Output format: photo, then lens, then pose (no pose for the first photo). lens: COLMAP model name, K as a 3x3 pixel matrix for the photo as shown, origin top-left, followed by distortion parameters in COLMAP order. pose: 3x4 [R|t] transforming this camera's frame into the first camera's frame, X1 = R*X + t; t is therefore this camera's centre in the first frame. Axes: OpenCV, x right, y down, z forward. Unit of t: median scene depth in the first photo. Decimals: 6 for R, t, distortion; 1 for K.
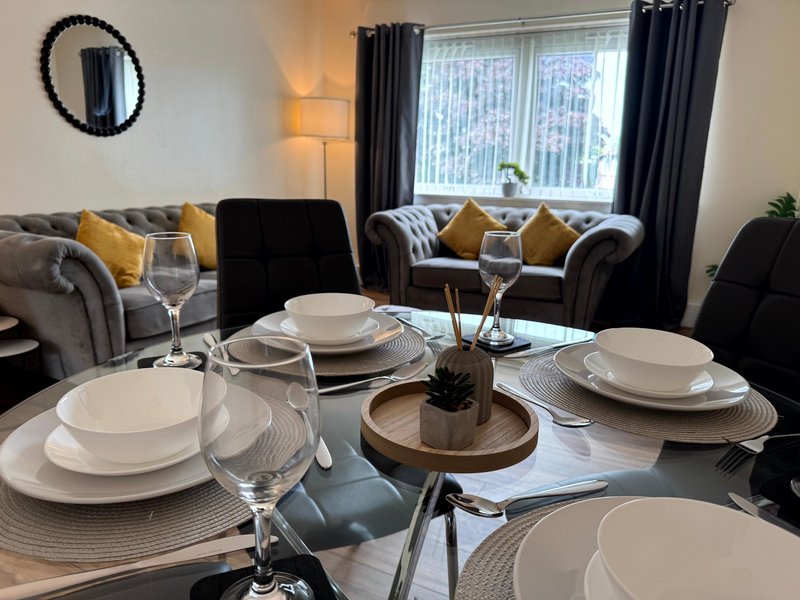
lens RADIAL K [[609.2, 0, 396.9], [0, 609.2, 306.8], [0, 0, 1]] dist [0.045488, -0.061903]
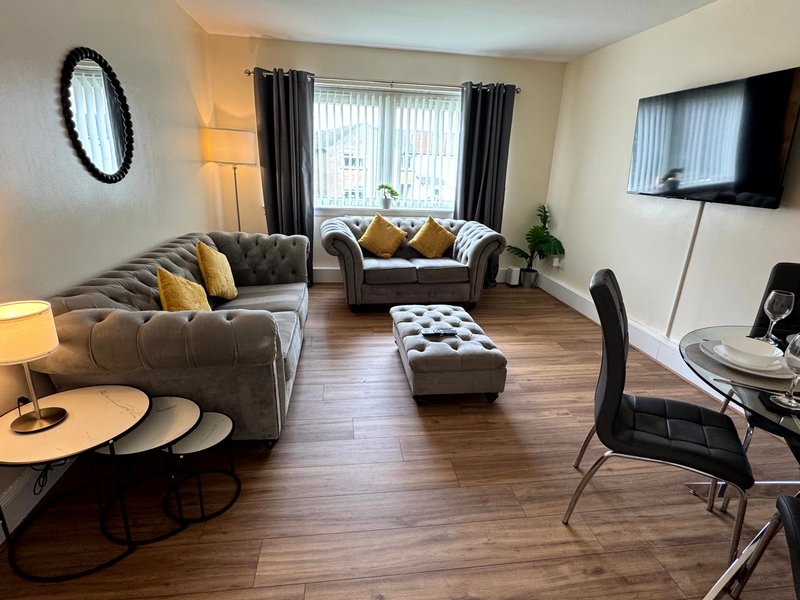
lens RADIAL K [[421.6, 0, 399.9], [0, 421.6, 297.9], [0, 0, 1]] dist [-0.005678, 0.000335]
pose [[0.814799, -0.164531, 0.555907, -0.381592], [0.114221, 0.985648, 0.124305, -0.097365], [-0.568380, -0.037787, 0.821898, 0.177369]]
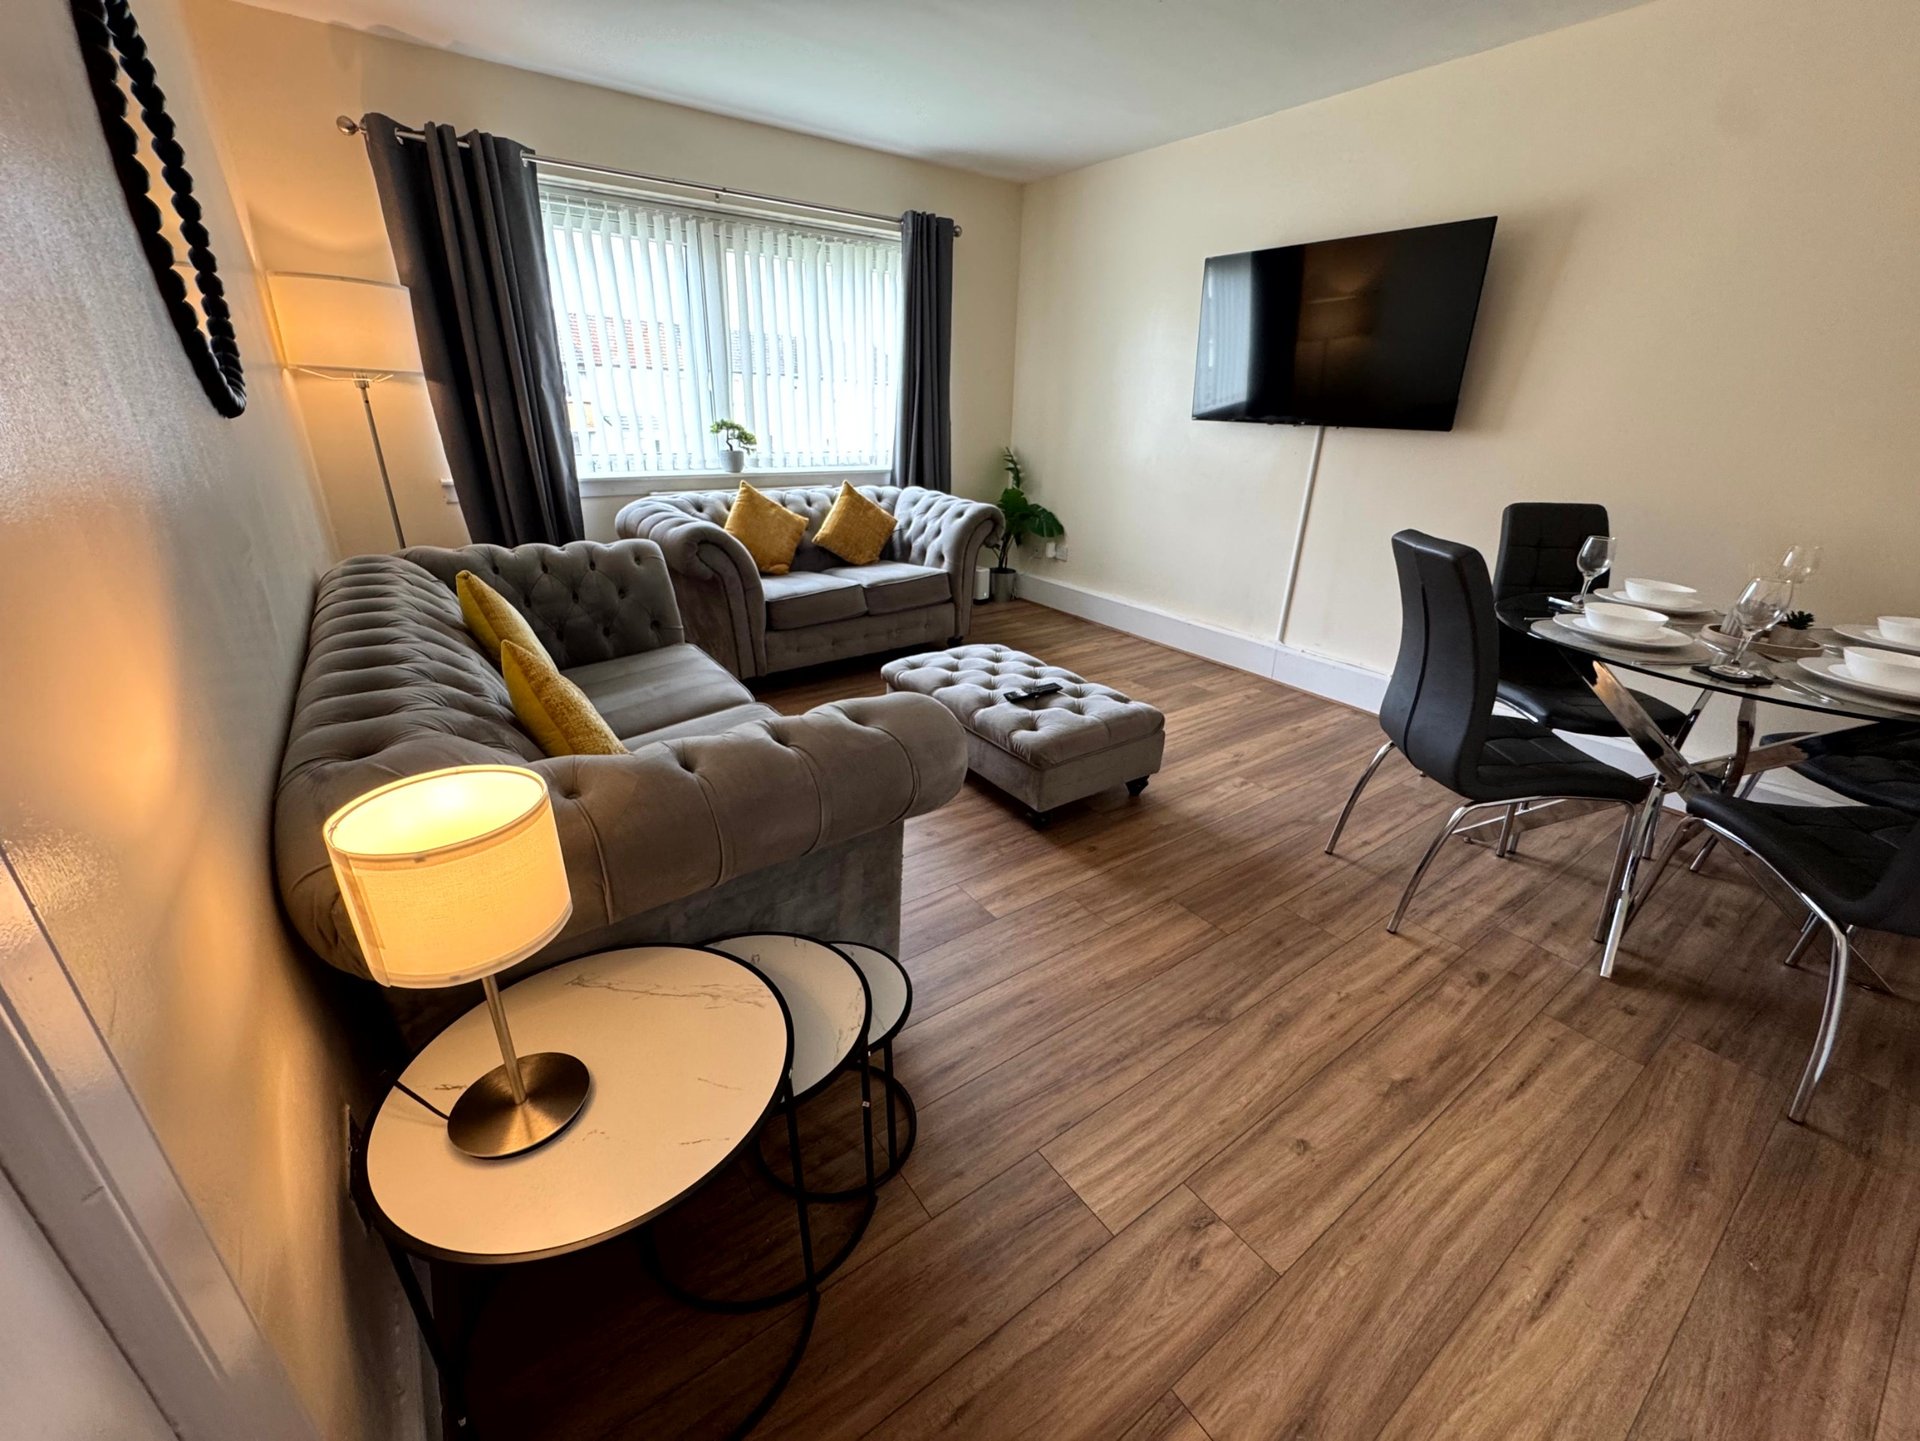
lens RADIAL K [[773.8, 0, 962.8], [0, 773.8, 718.1], [0, 0, 1]] dist [-0.005322, 0.000698]
pose [[0.450711, -0.345564, 0.823071, -0.519052], [0.193269, 0.937938, 0.287957, -0.127625], [-0.871497, 0.029289, 0.489525, 0.384180]]
